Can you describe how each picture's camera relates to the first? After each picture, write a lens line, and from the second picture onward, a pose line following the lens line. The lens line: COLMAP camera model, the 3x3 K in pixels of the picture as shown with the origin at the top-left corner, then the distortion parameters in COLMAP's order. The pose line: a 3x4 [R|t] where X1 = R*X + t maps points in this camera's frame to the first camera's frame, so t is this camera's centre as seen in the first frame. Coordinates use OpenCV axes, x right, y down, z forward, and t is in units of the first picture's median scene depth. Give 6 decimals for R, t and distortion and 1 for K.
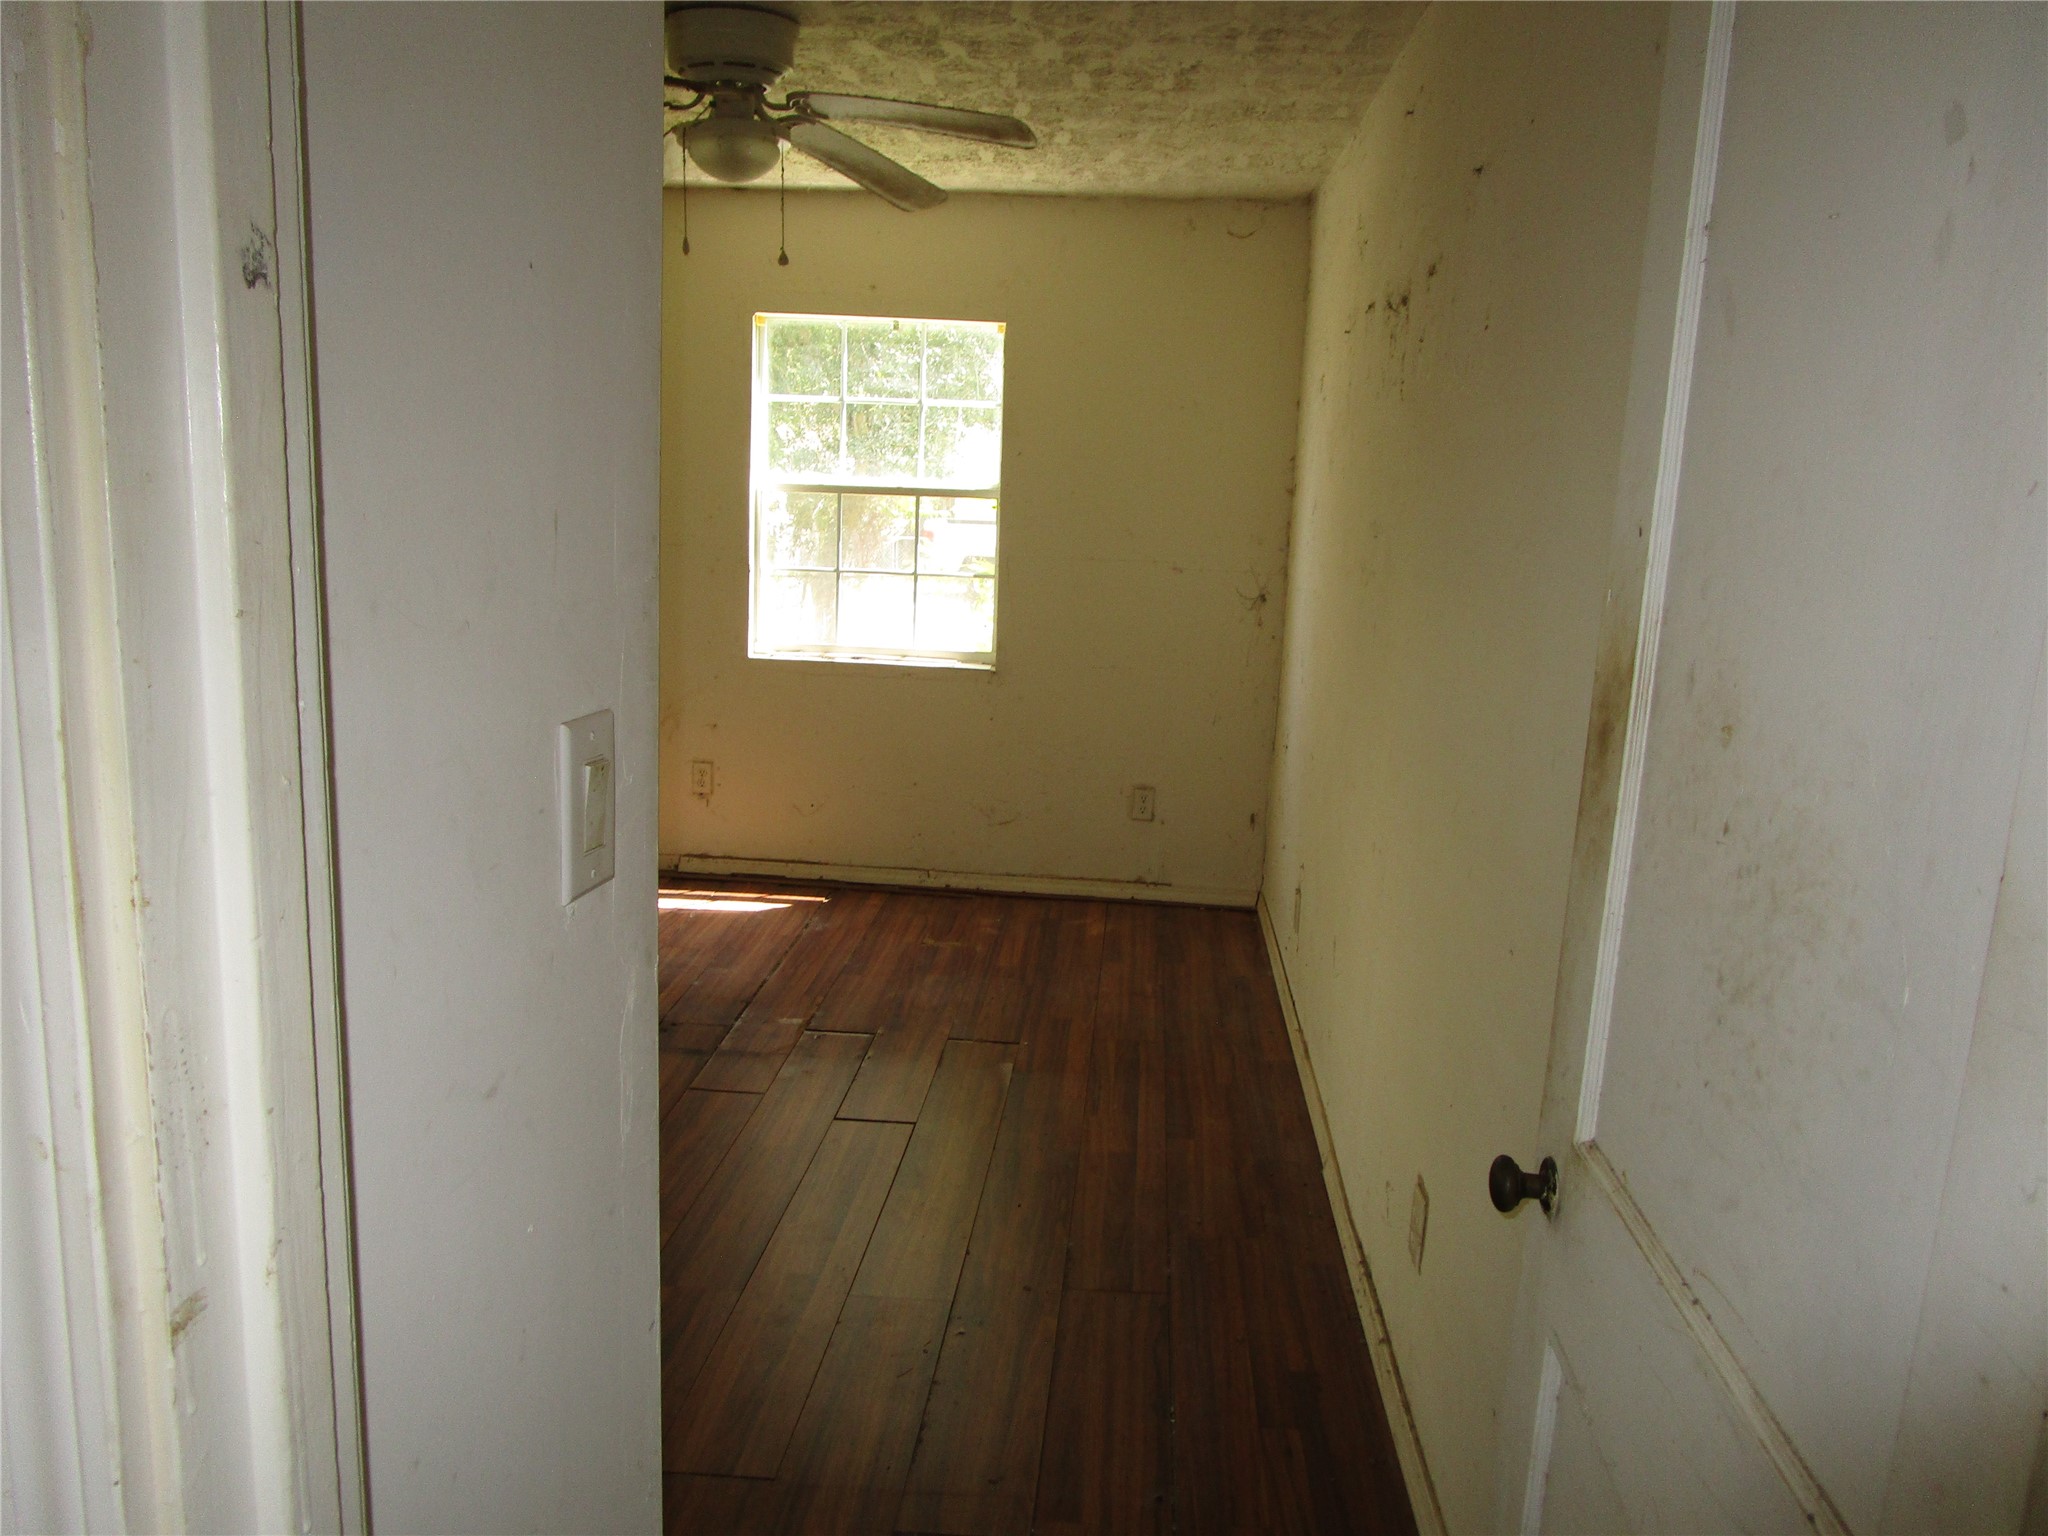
lens RADIAL K [[1496.3, 0, 1022.6], [0, 1496.3, 770.4], [0, 0, 1]] dist [-0.004534, 0.001887]
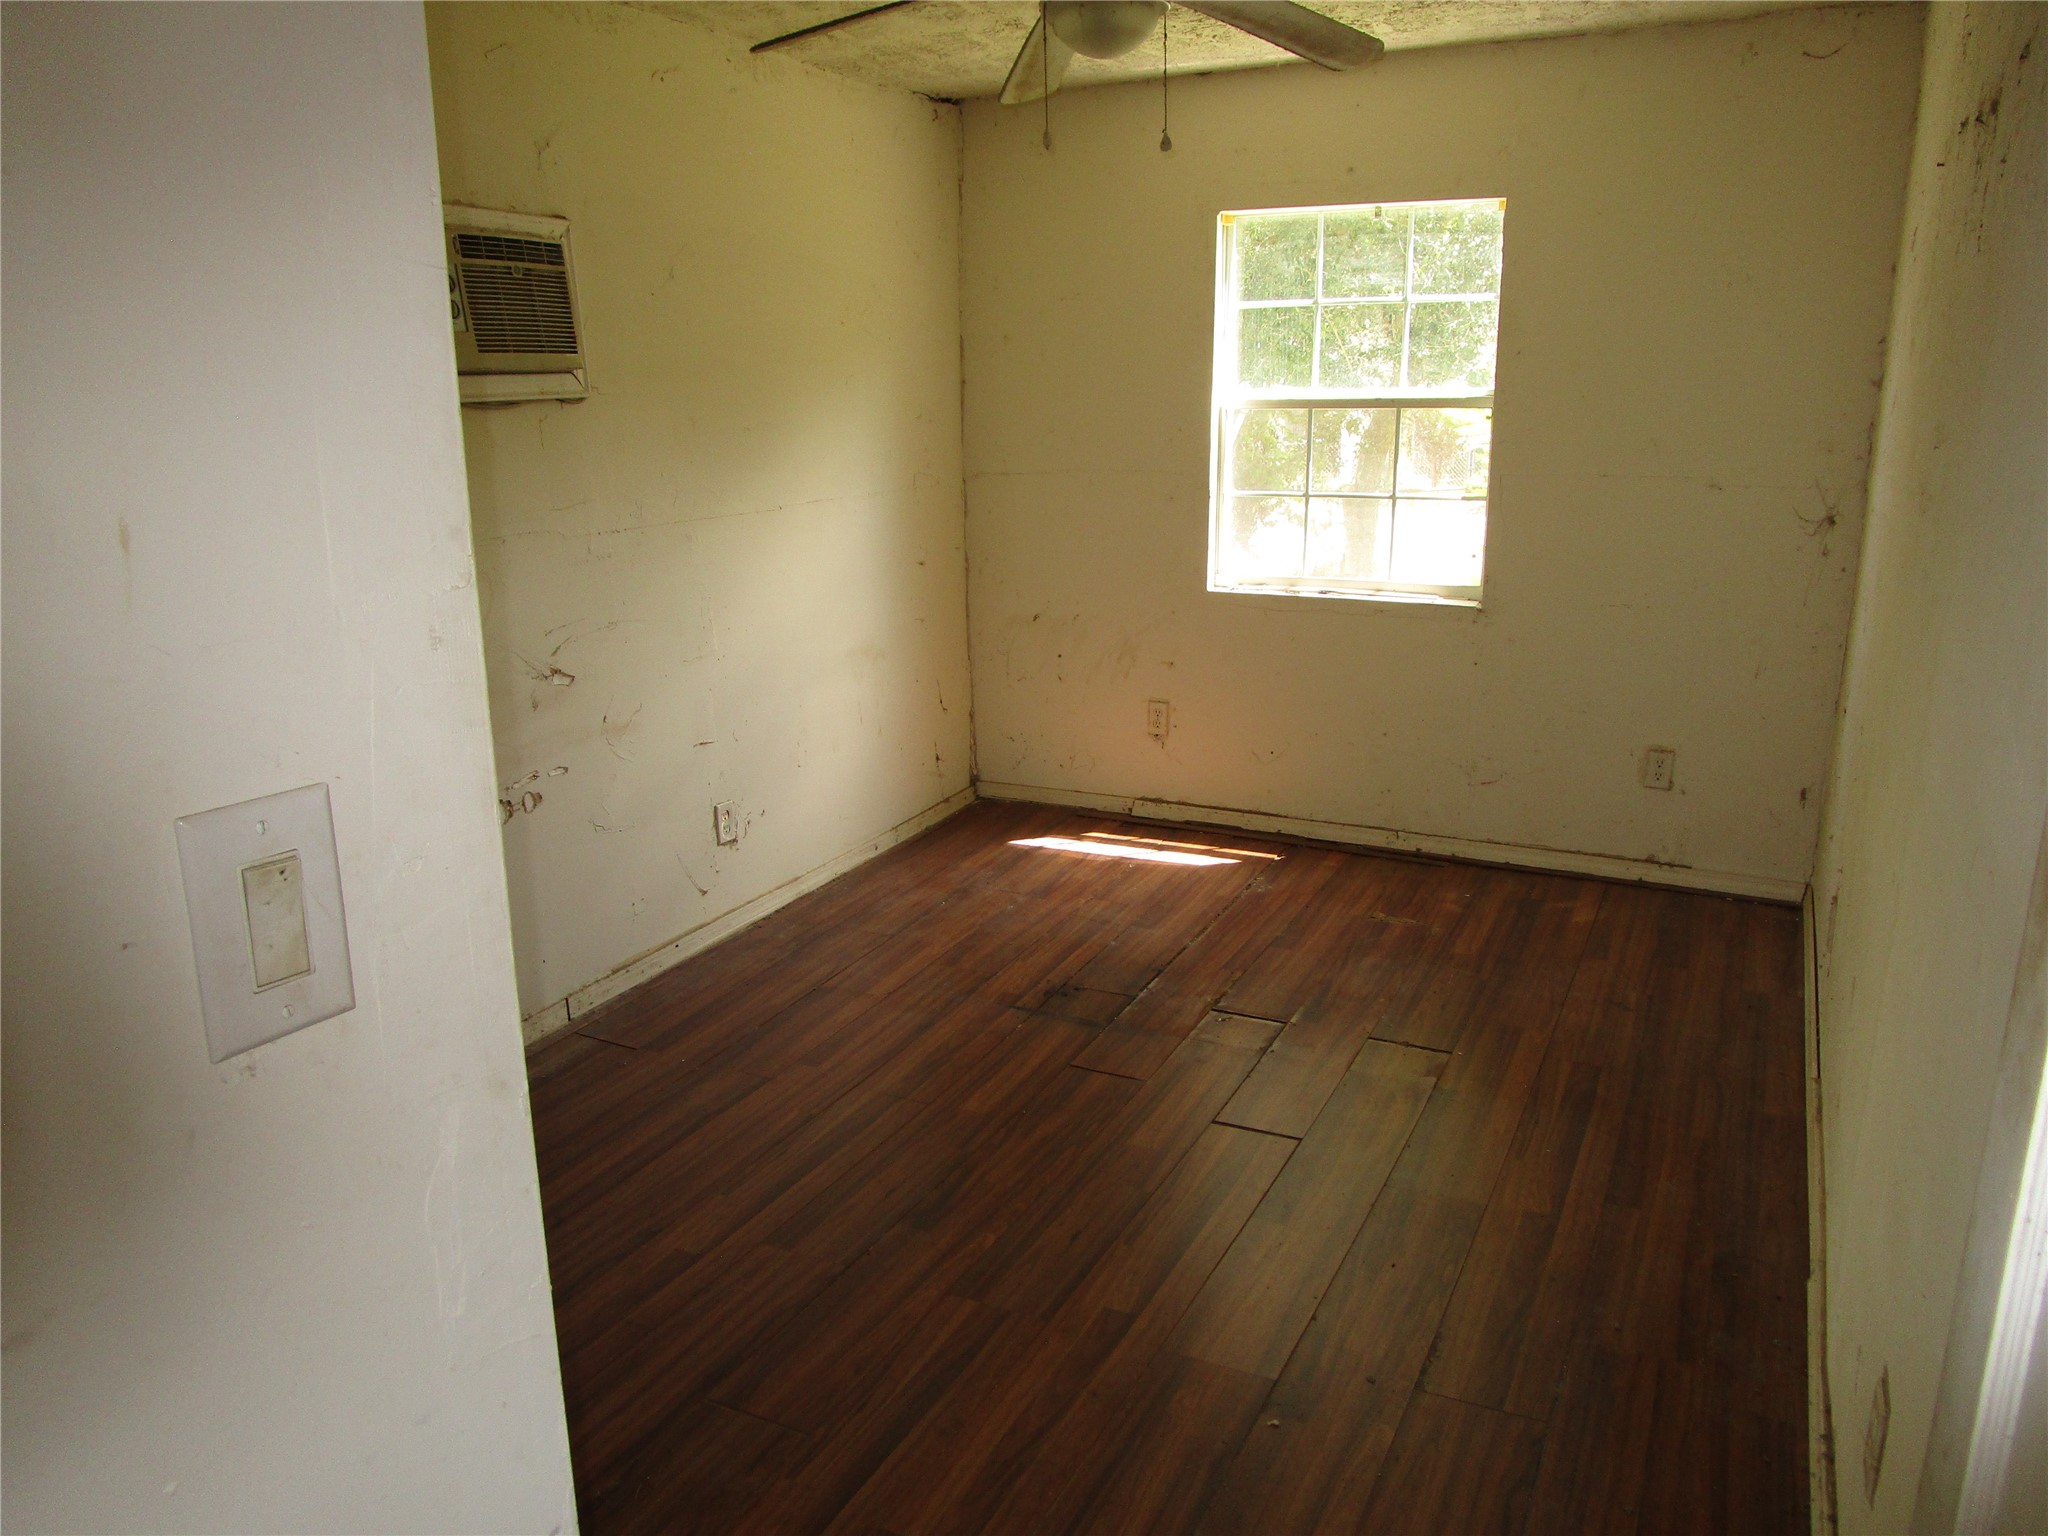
lens RADIAL K [[1496.3, 0, 1022.6], [0, 1496.3, 770.4], [0, 0, 1]] dist [-0.004534, 0.001887]
pose [[0.927847, 0.048157, -0.369838, 0.061162], [-0.027121, 0.997716, 0.061873, -0.019605], [0.371973, -0.047378, 0.927034, 0.094676]]
